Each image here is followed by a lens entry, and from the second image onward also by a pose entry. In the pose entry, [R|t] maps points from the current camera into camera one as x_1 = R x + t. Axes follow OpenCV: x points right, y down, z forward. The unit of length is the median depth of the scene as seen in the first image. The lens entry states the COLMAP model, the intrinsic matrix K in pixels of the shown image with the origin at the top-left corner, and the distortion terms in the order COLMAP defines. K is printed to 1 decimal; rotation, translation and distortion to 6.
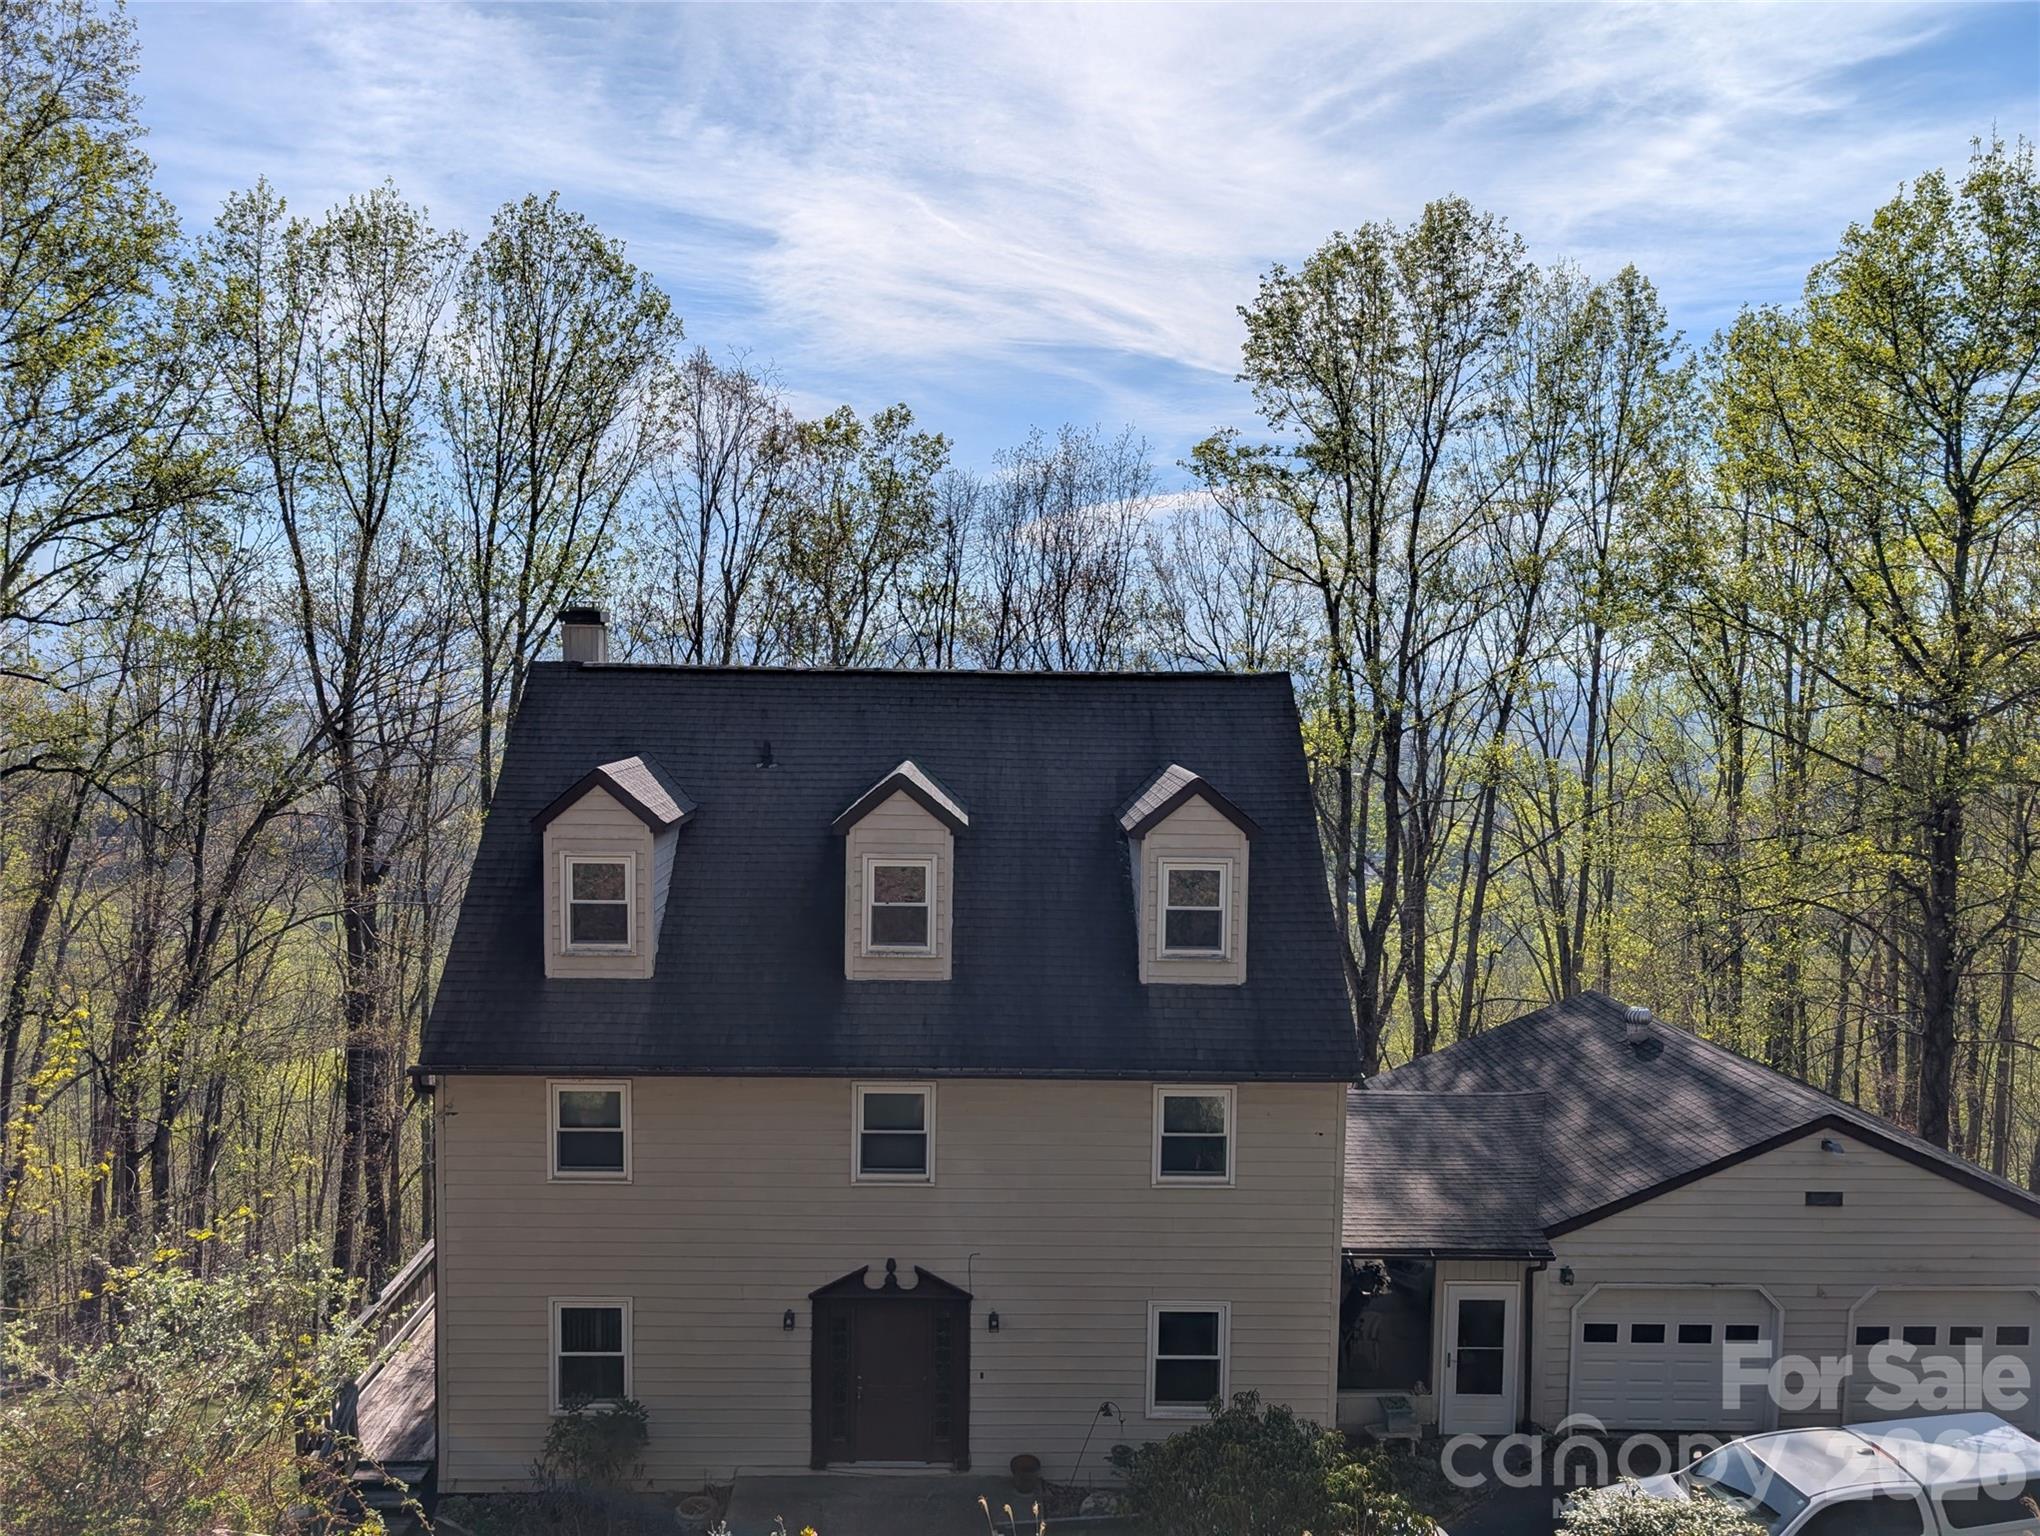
lens RADIAL K [[1435.5, 0, 1015.6], [0, 1435.5, 769.3], [0, 0, 1]] dist [0.004602, 0.001350]
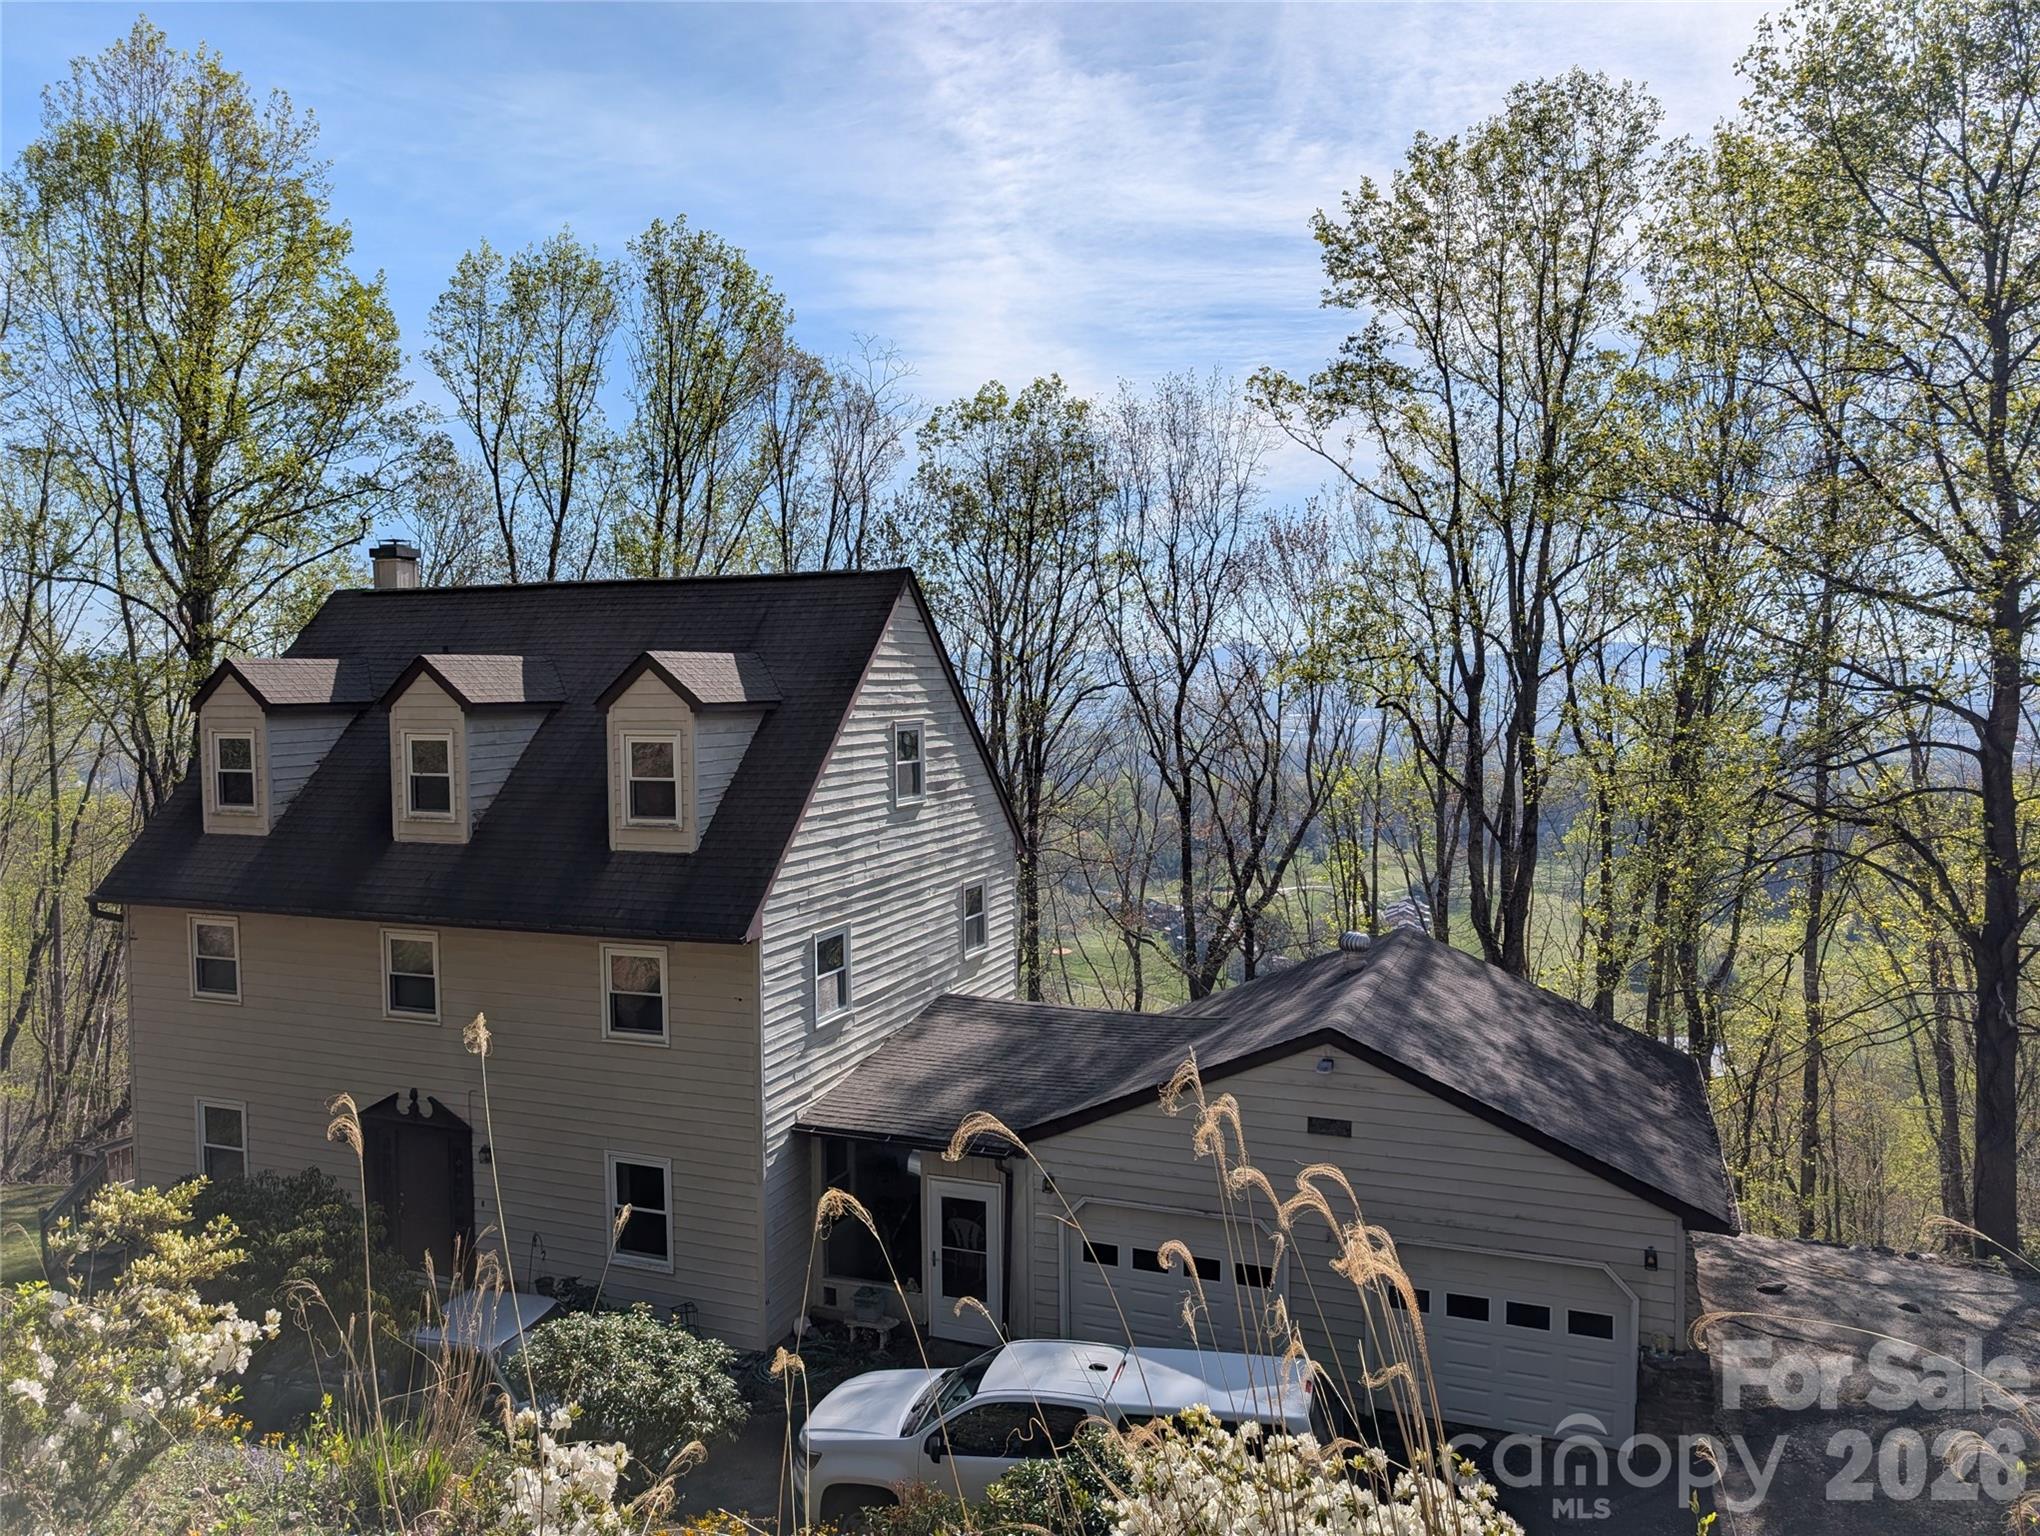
lens RADIAL K [[1435.5, 0, 1015.7], [0, 1435.5, 763.7], [0, 0, 1]] dist [0.004602, 0.001350]
pose [[0.918905, -0.005503, -0.394441, 0.783521], [0.000290, 0.999912, -0.013272, 0.099666], [0.394479, 0.012082, 0.918826, 0.144466]]
